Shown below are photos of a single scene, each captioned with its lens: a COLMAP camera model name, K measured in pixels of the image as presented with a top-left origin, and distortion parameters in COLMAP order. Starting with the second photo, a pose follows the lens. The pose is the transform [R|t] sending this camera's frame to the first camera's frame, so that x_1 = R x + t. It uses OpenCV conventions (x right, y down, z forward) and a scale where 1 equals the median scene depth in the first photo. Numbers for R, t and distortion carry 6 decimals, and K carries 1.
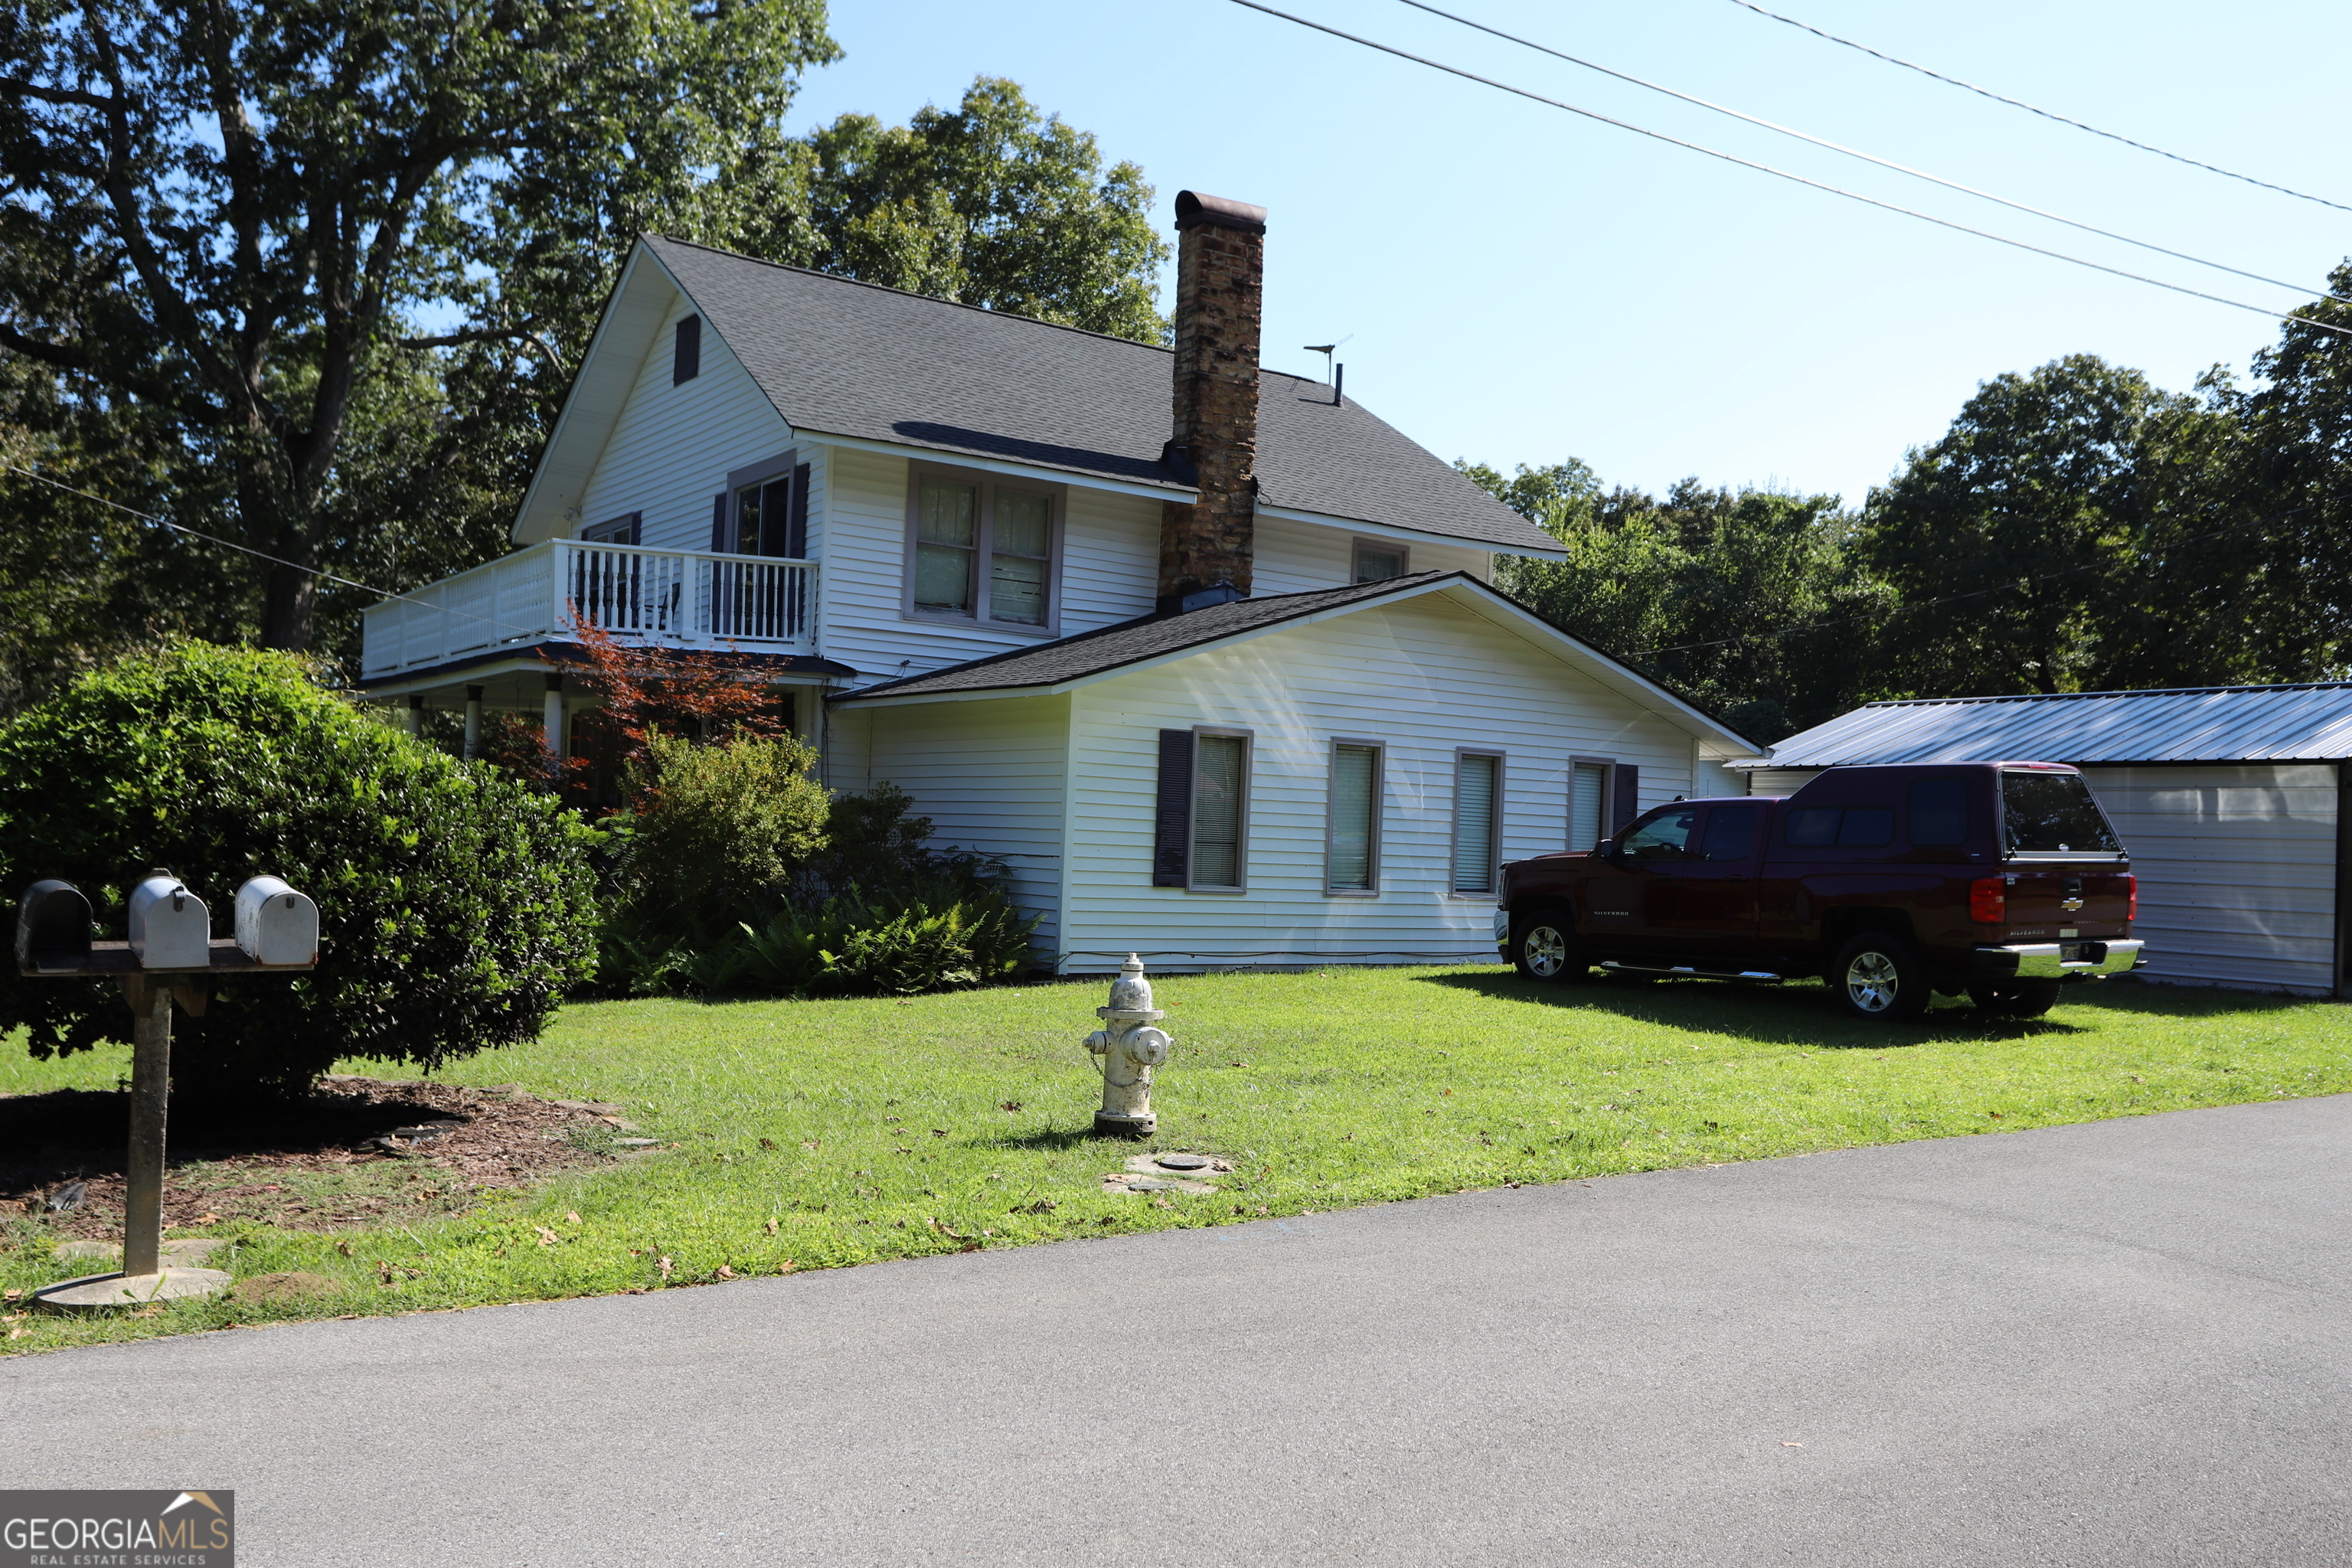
lens RADIAL K [[2214.1, 0, 1130.3], [0, 2214.1, 748.4], [0, 0, 1]] dist [-0.004155, 0.044759]
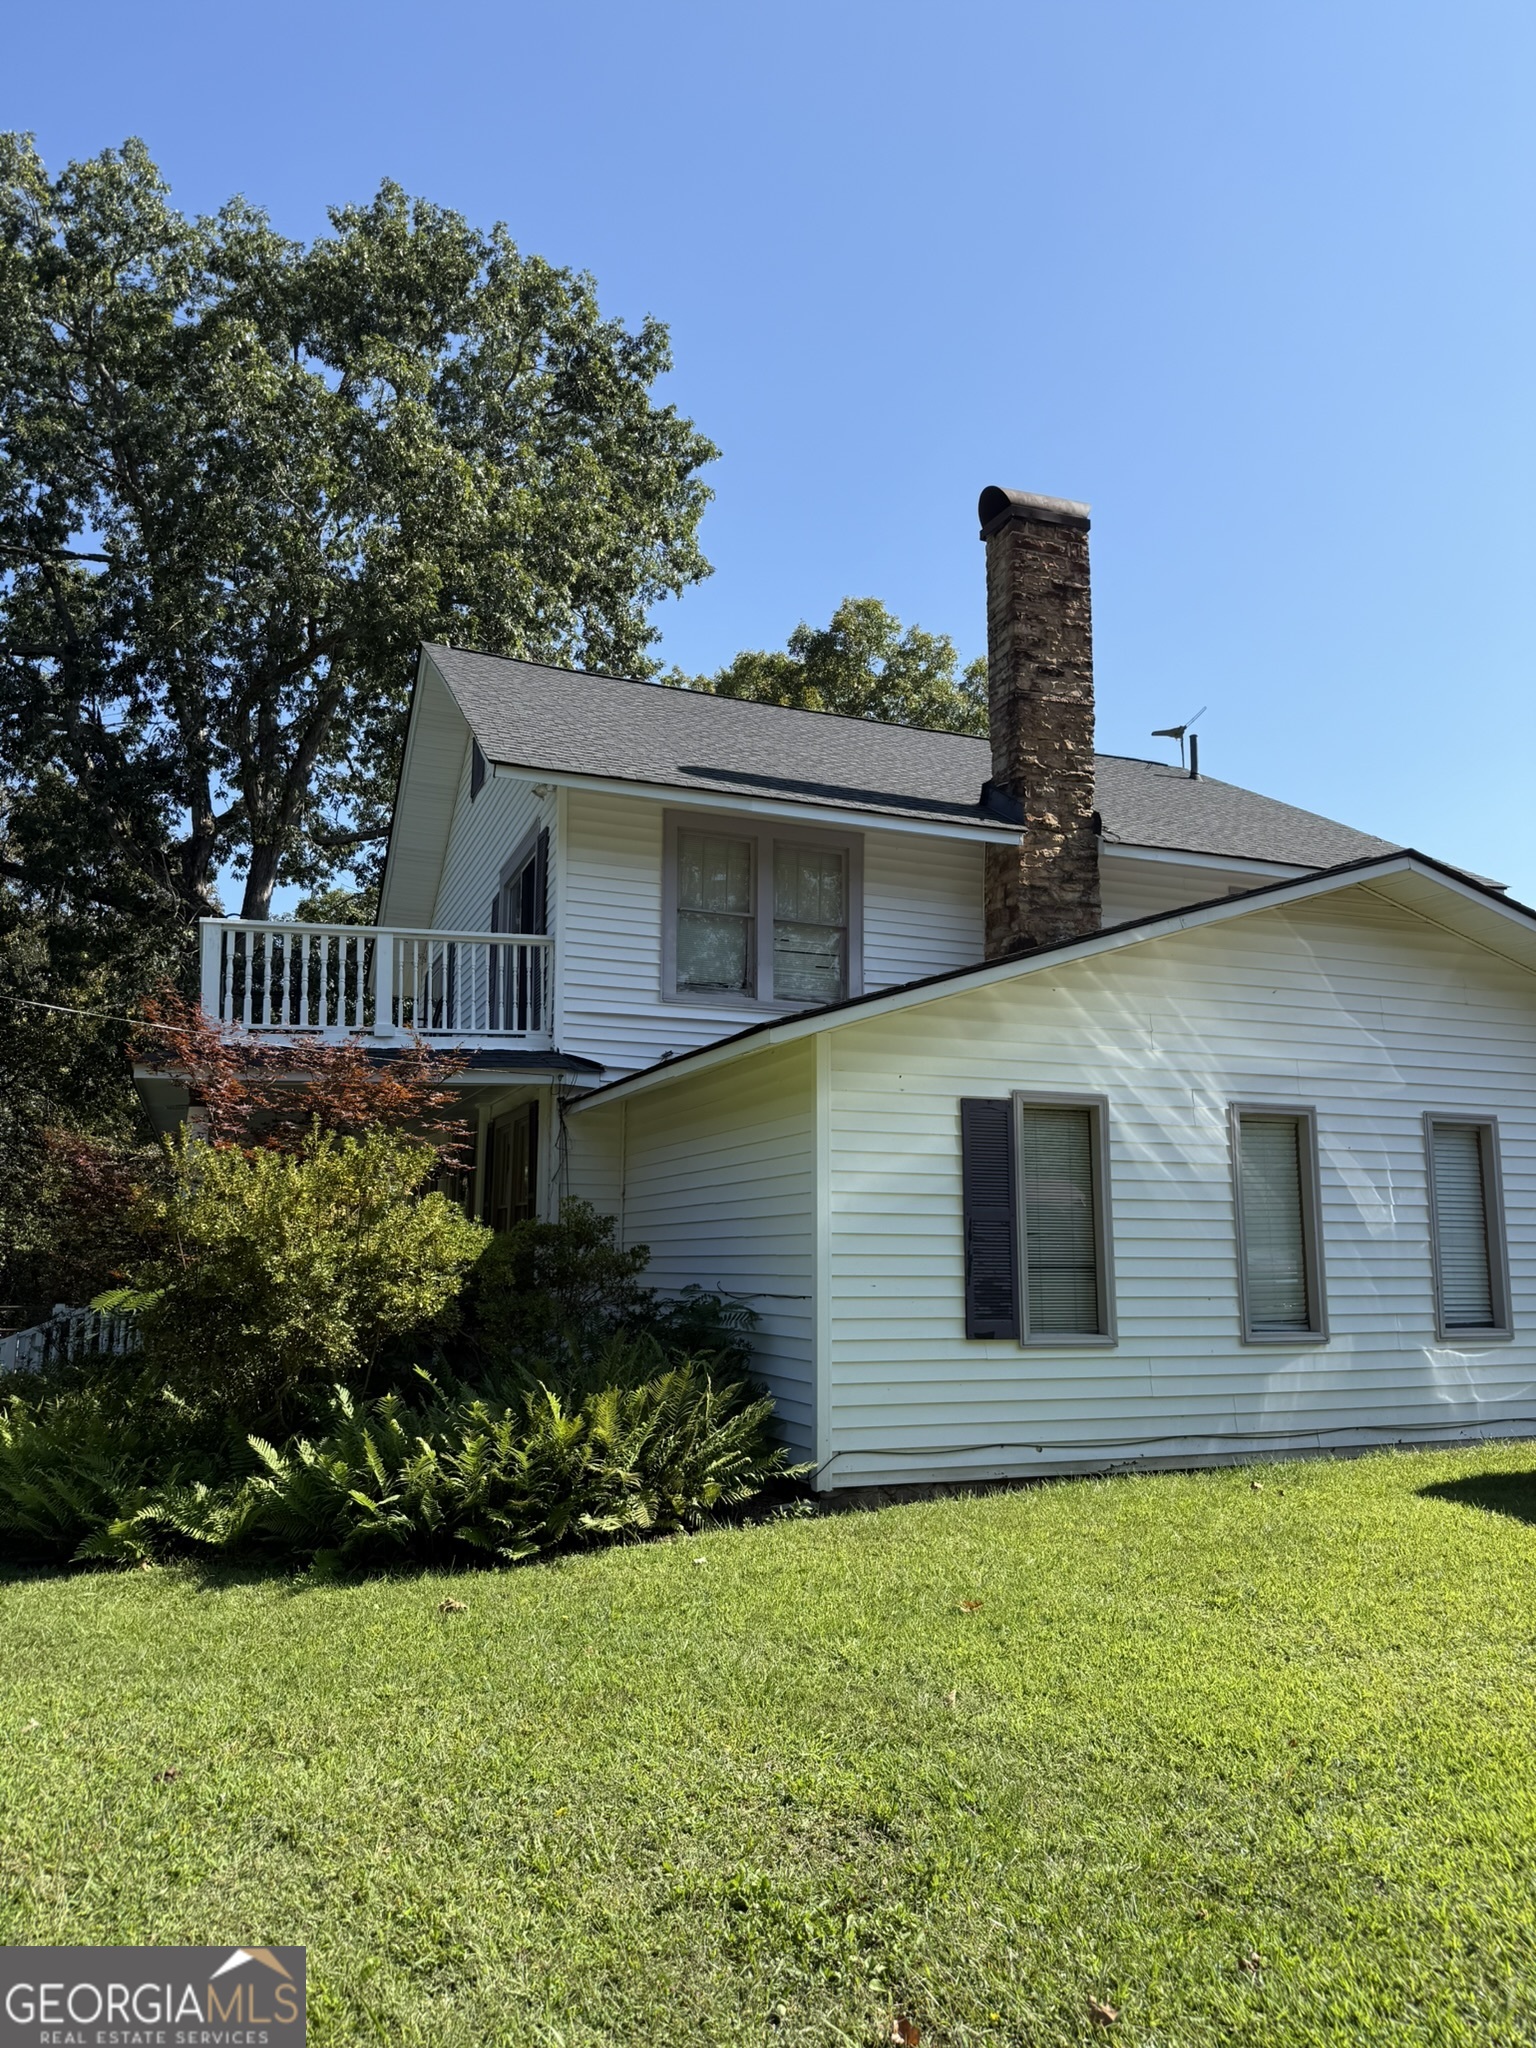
lens RADIAL K [[1428.8, 0, 754.2], [0, 1428.8, 1027.2], [0, 0, 1]] dist [0.099227, -0.006313]
pose [[0.976905, -0.072545, -0.200981, 0.036517], [0.047911, 0.991021, -0.124831, 0.018867], [0.208233, 0.112319, 0.971609, 0.502568]]
